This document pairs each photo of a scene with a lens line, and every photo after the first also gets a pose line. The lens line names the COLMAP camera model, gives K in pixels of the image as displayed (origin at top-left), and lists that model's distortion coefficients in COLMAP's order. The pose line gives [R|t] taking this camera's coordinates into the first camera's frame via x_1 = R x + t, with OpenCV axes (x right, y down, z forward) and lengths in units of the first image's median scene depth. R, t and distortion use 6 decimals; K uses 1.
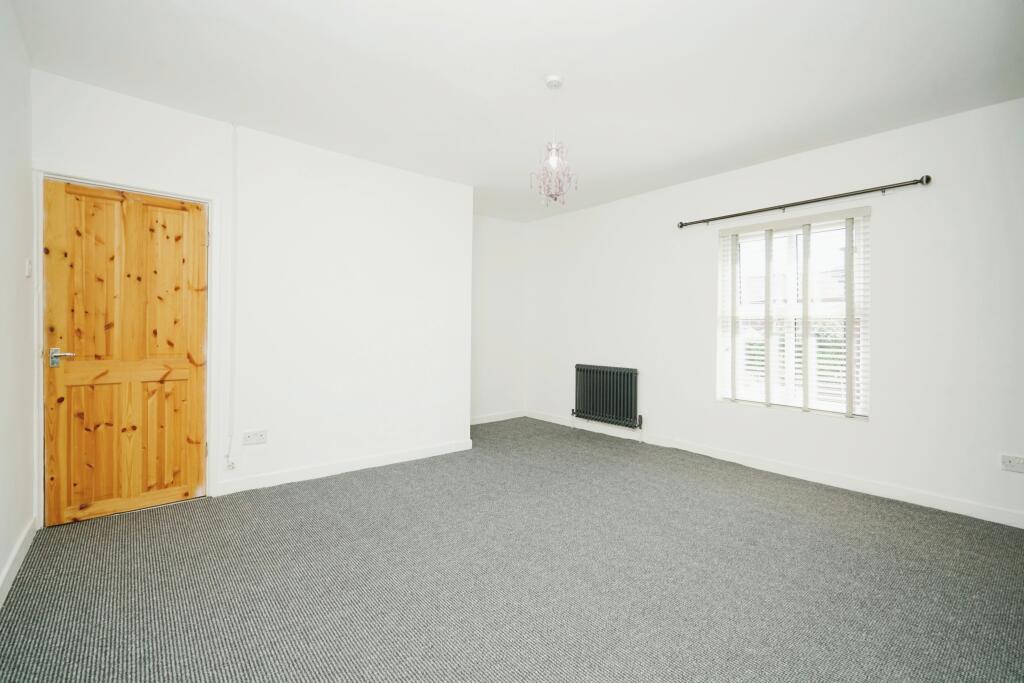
lens RADIAL K [[460.5, 0, 512.0], [0, 460.5, 341.5], [0, 0, 1]] dist [-0.001960, 0.000188]
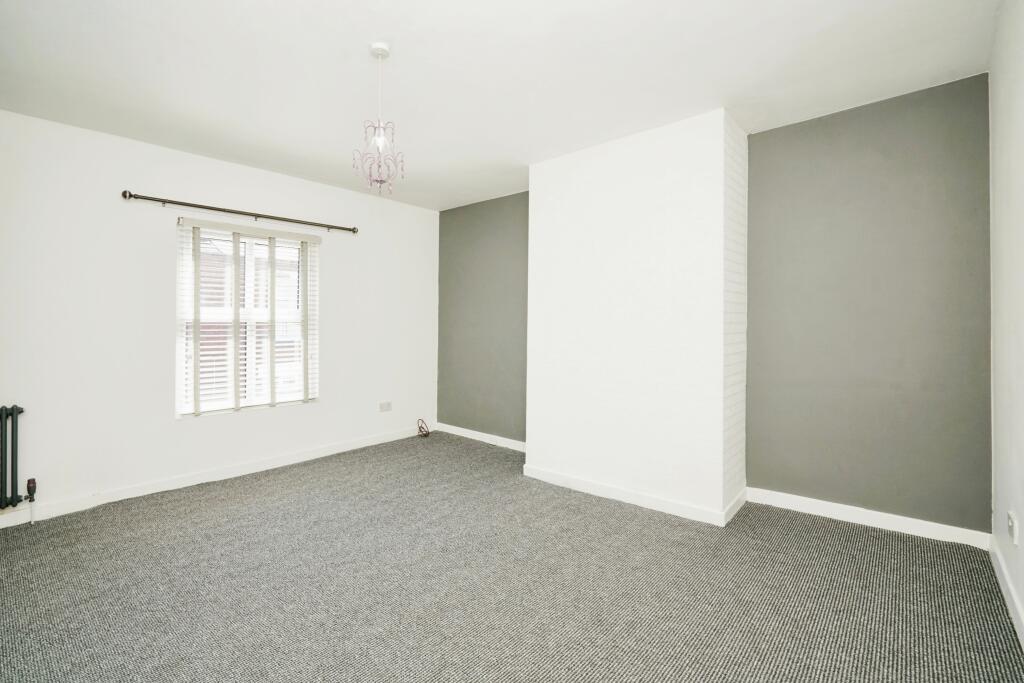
lens RADIAL K [[454.7, 0, 510.3], [0, 454.7, 330.0], [0, 0, 1]] dist [-0.002552, -0.000303]
pose [[-0.144903, -0.008679, 0.989408, -0.519916], [0.044620, 0.998887, 0.015298, -0.021597], [-0.988439, 0.046364, -0.144355, 0.585583]]
